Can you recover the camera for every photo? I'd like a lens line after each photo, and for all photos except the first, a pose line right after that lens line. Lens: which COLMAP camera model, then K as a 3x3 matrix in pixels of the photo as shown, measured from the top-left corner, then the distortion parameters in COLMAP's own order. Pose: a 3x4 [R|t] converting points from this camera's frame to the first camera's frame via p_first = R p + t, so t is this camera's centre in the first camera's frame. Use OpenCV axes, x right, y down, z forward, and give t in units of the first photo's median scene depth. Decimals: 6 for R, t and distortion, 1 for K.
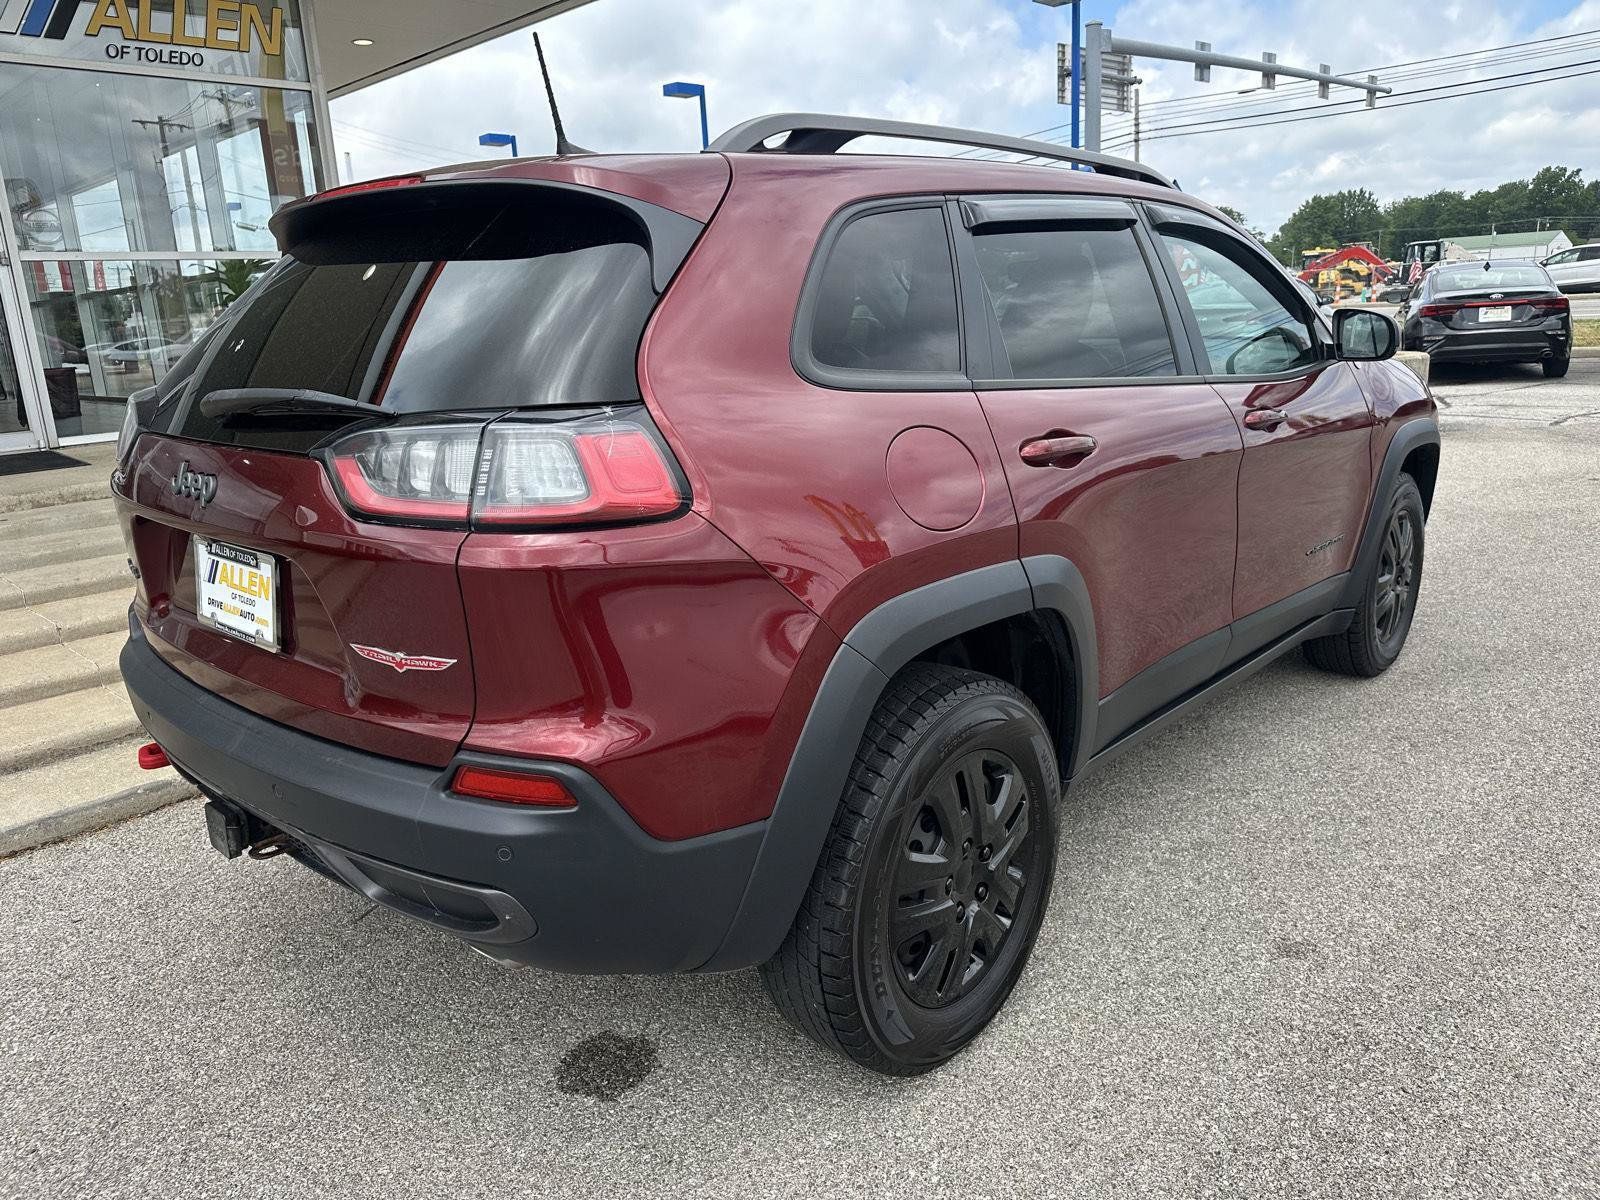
lens RADIAL K [[1153.3, 0, 800.0], [0, 1153.3, 600.0], [0, 0, 1]] dist [0.002674, 0.000269]
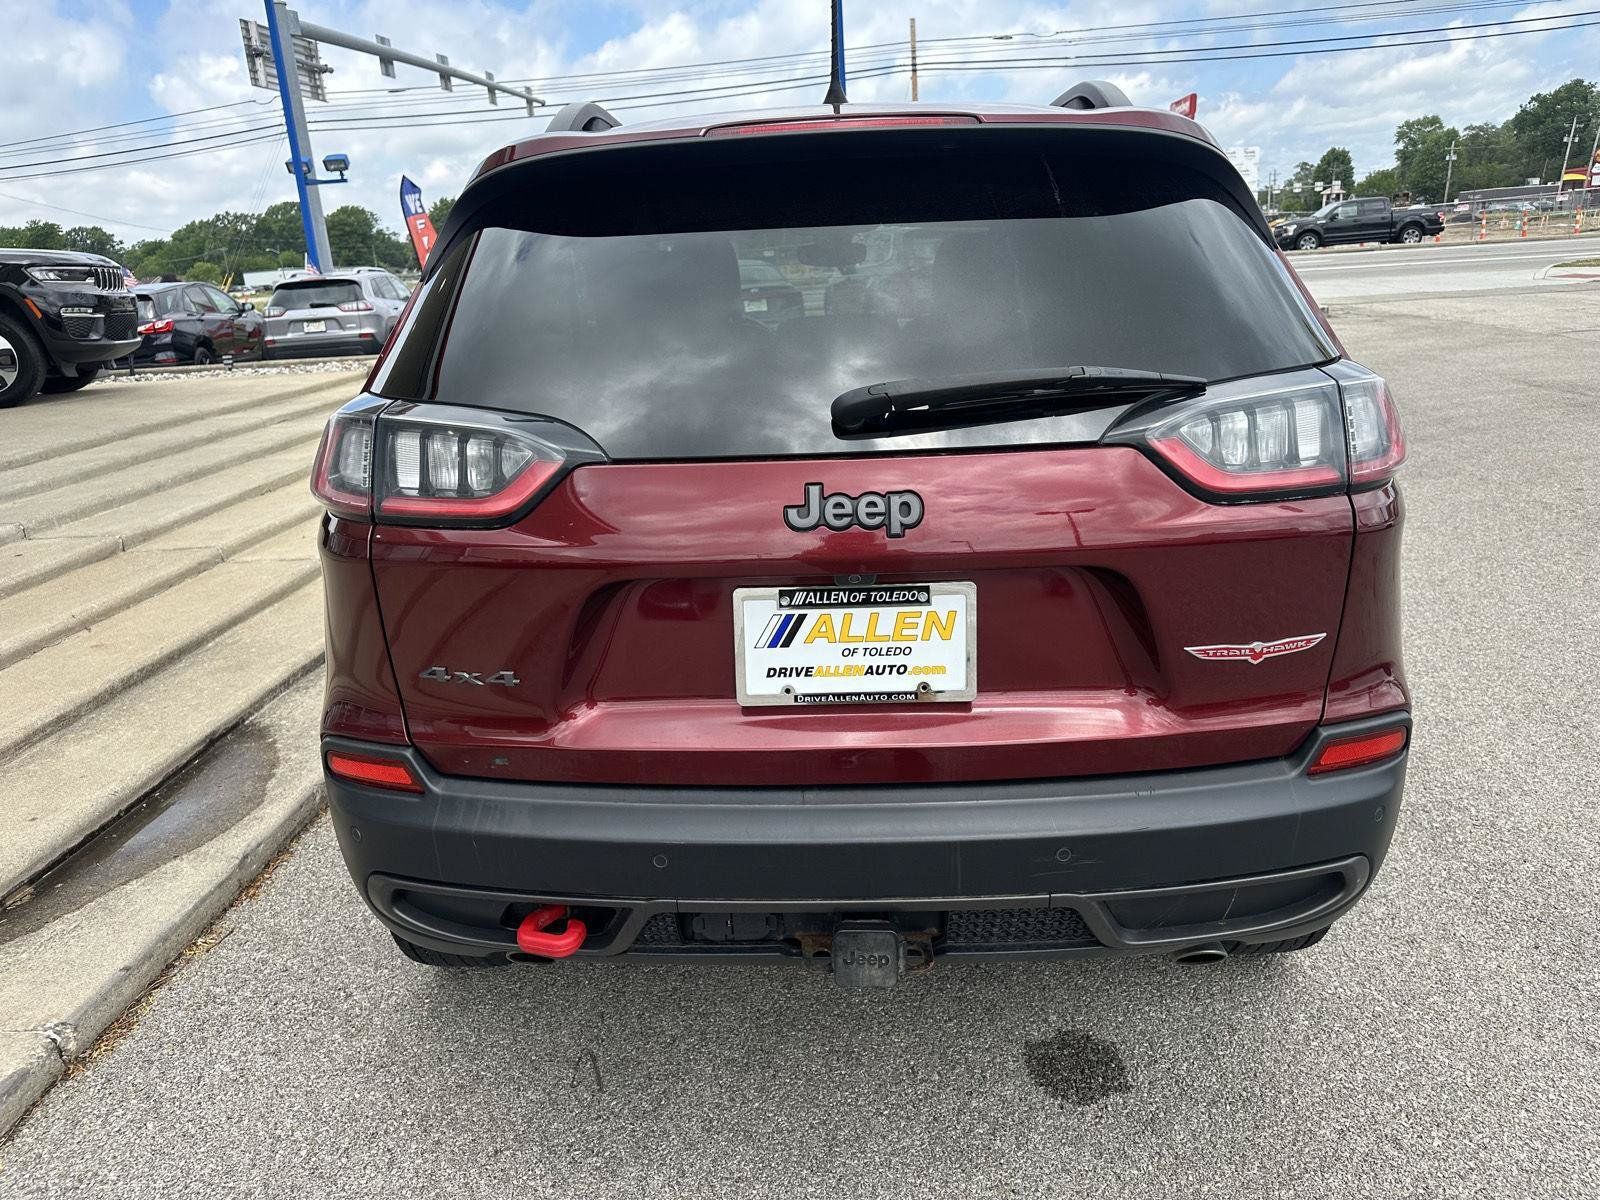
lens RADIAL K [[1147.2, 0, 817.3], [0, 1147.2, 597.6], [0, 0, 1]] dist [0.034671, -0.041417]
pose [[0.770213, -0.180516, 0.611708, -0.410373], [0.181128, 0.981529, 0.061589, -0.038290], [-0.611527, 0.063361, 0.788683, 0.170354]]
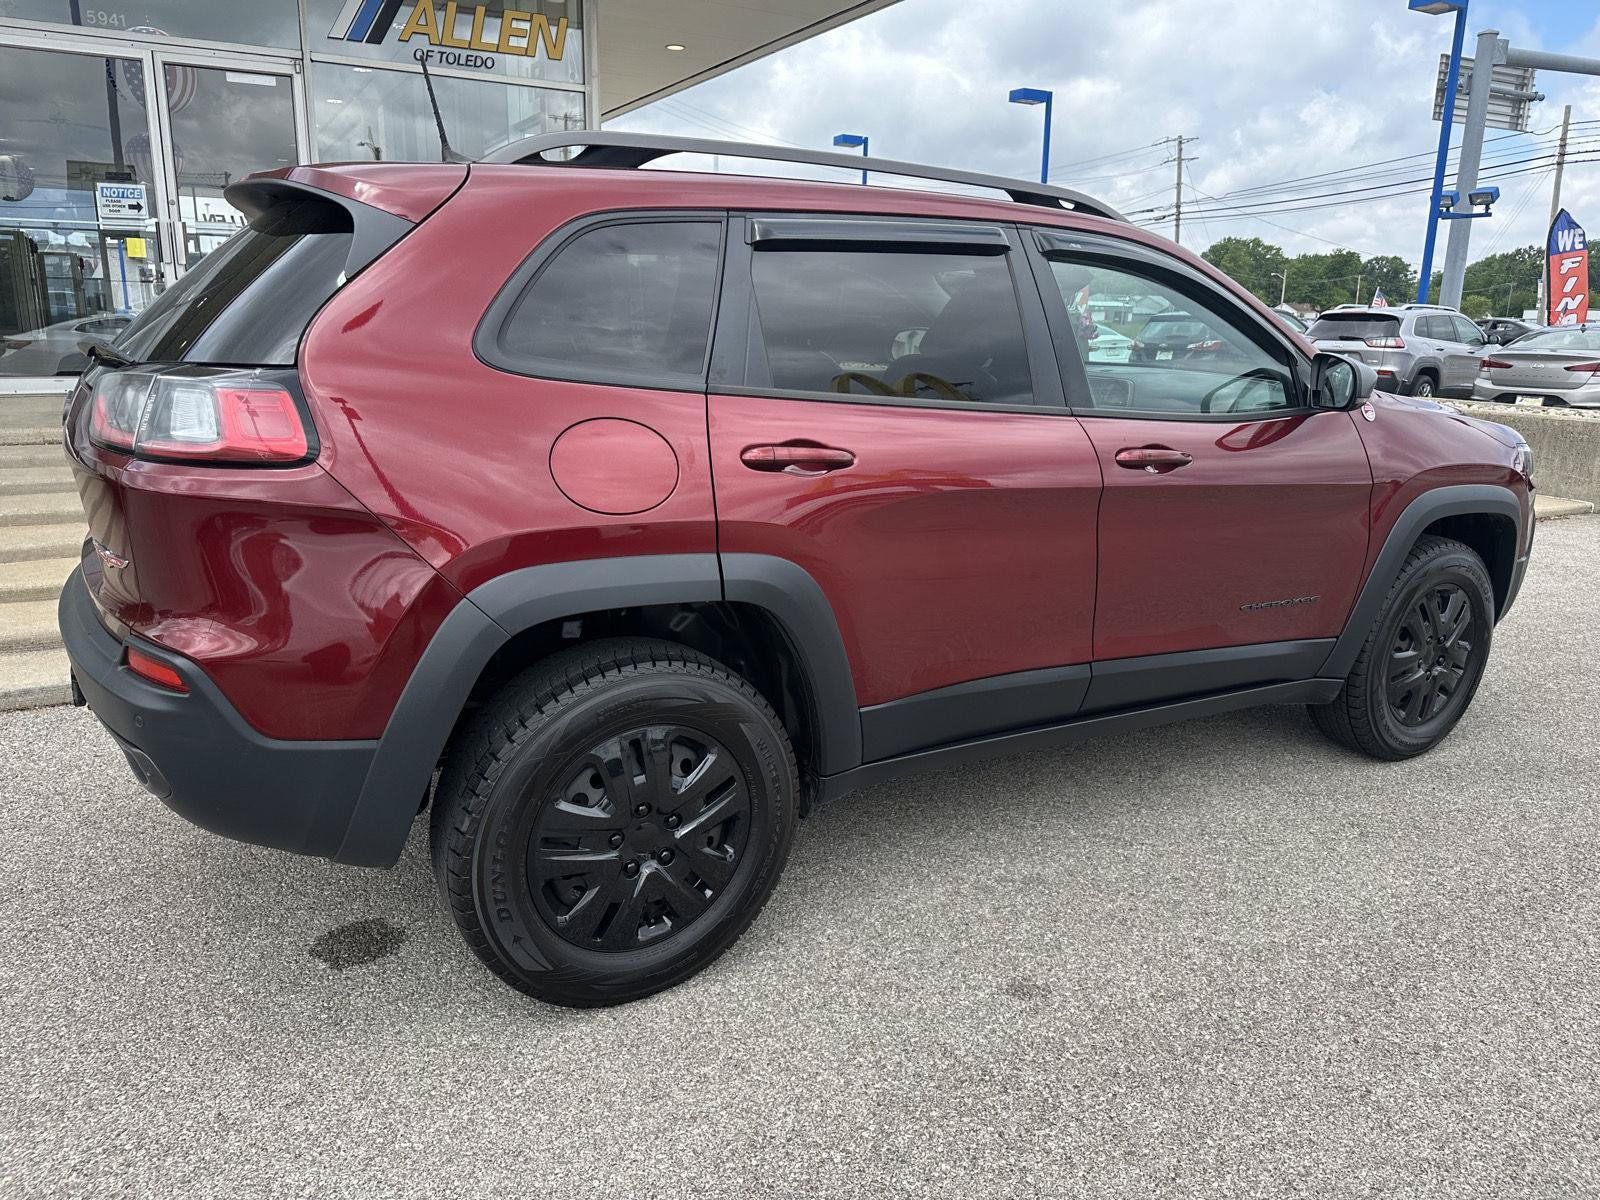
lens RADIAL K [[1147.2, 0, 817.3], [0, 1147.2, 597.6], [0, 0, 1]] dist [0.034671, -0.041417]
pose [[0.954349, 0.137249, -0.265295, 0.338600], [-0.138340, 0.990276, 0.014661, -0.013899], [0.264728, 0.022709, 0.964056, -0.002965]]
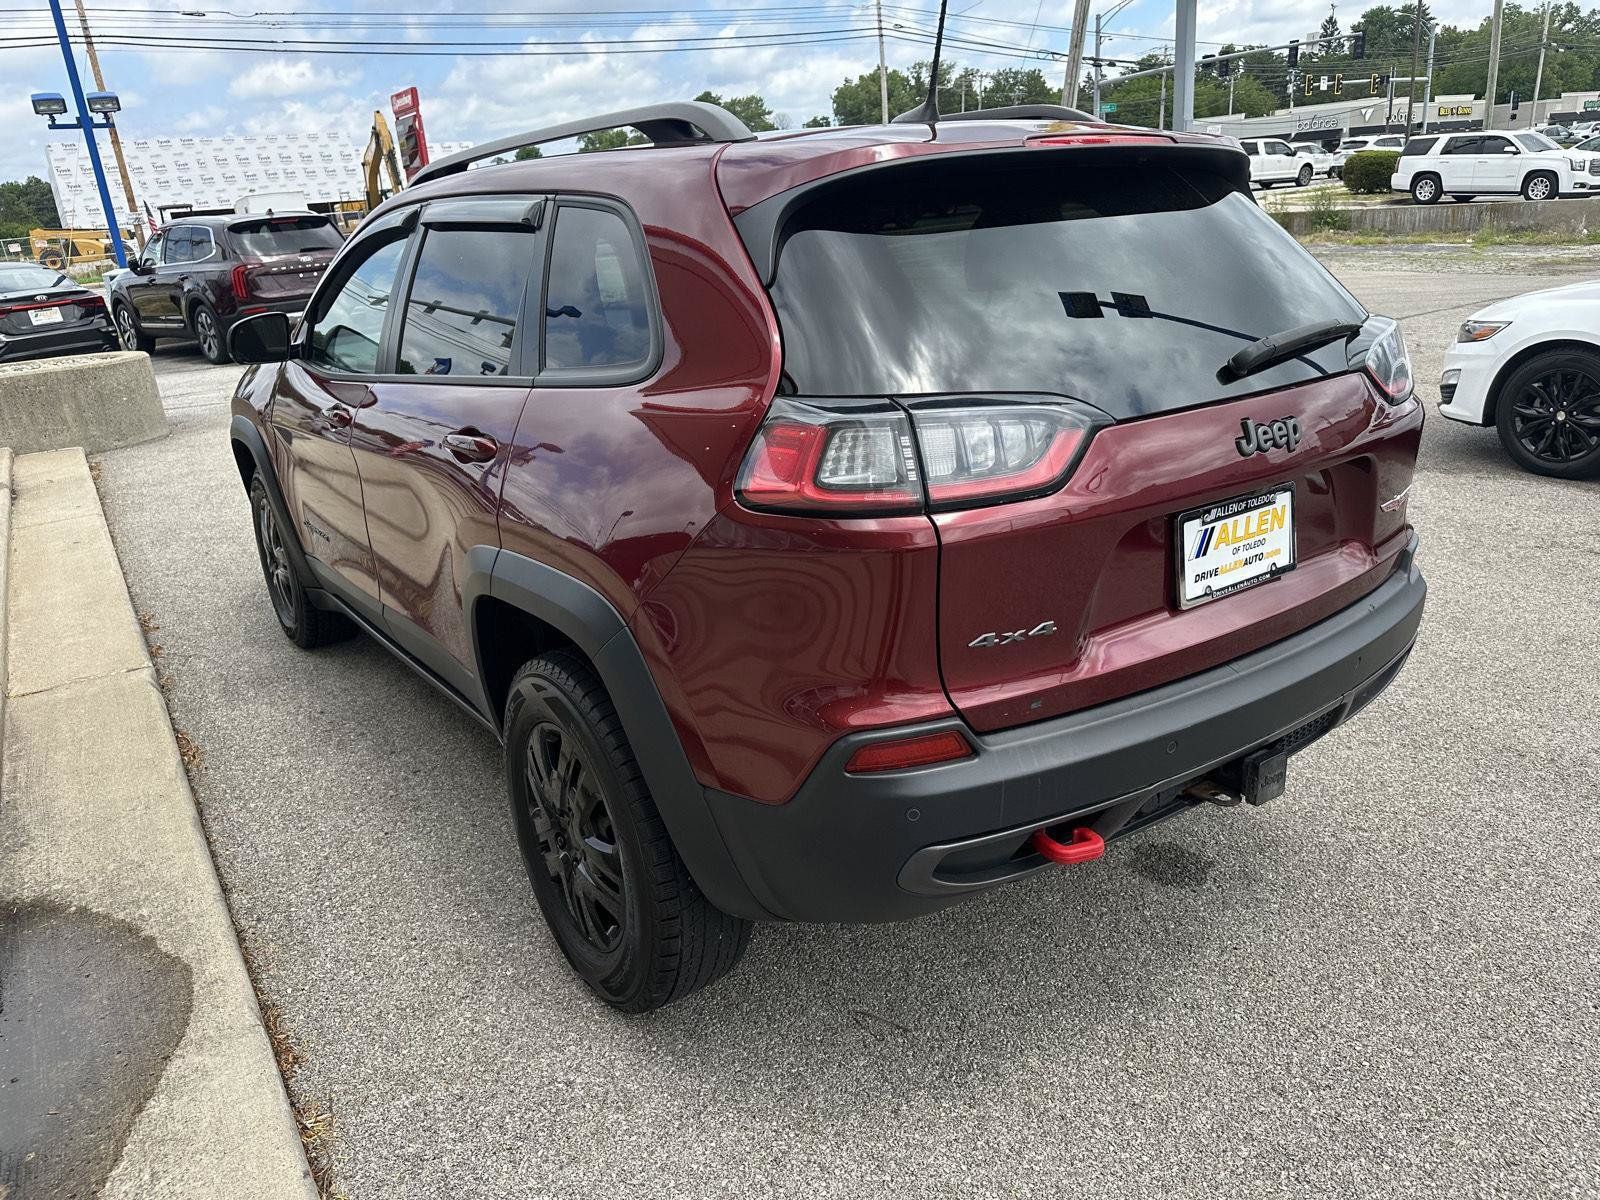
lens RADIAL K [[1111.0, 0, 800.0], [0, 1111.0, 600.0], [0, 0, 1]] dist [0.006072, -0.003279]
pose [[0.245031, -0.305626, 0.920083, -0.621034], [0.298124, 0.926784, 0.228458, -0.123657], [-0.922541, 0.218320, 0.318205, 0.443689]]
